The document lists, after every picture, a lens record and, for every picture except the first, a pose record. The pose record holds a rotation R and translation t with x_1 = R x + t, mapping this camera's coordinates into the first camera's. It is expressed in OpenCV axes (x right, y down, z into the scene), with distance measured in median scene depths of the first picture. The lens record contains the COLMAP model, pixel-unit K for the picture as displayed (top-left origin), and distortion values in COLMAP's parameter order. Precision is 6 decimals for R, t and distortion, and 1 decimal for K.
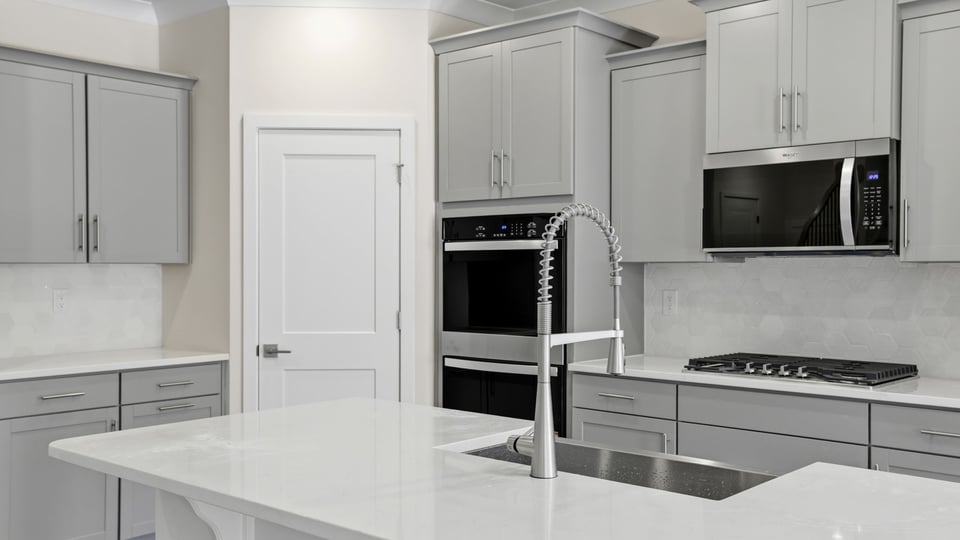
lens RADIAL K [[943.4, 0, 463.0], [0, 943.4, 264.2], [0, 0, 1]] dist [0.080858, 0.000000]
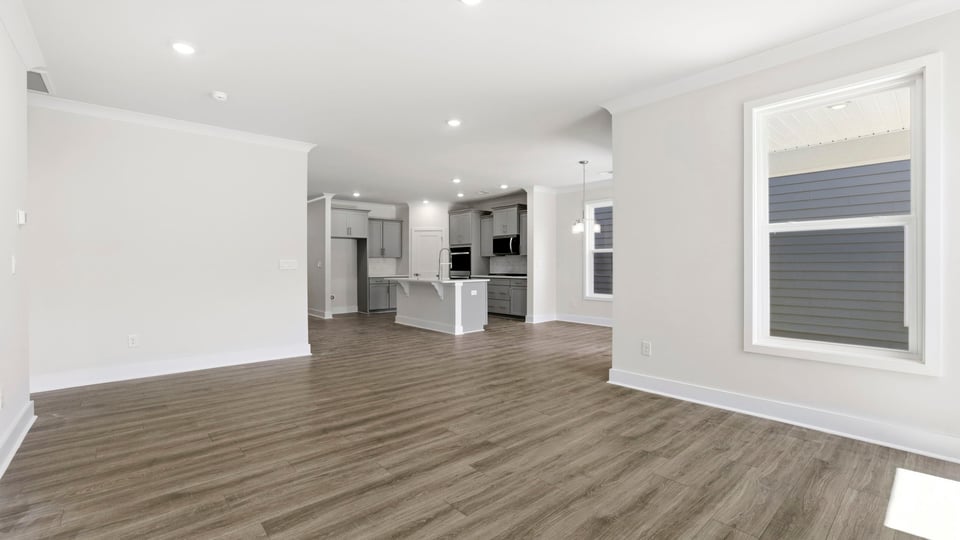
lens RADIAL K [[414.6, 0, 473.5], [0, 414.6, 268.6], [0, 0, 1]] dist [-0.002573, -0.000243]
pose [[0.993503, -0.002775, -0.113769, 0.352596], [0.003777, 0.999956, 0.008594, 0.041766], [0.113740, -0.008968, 0.993470, -1.176999]]
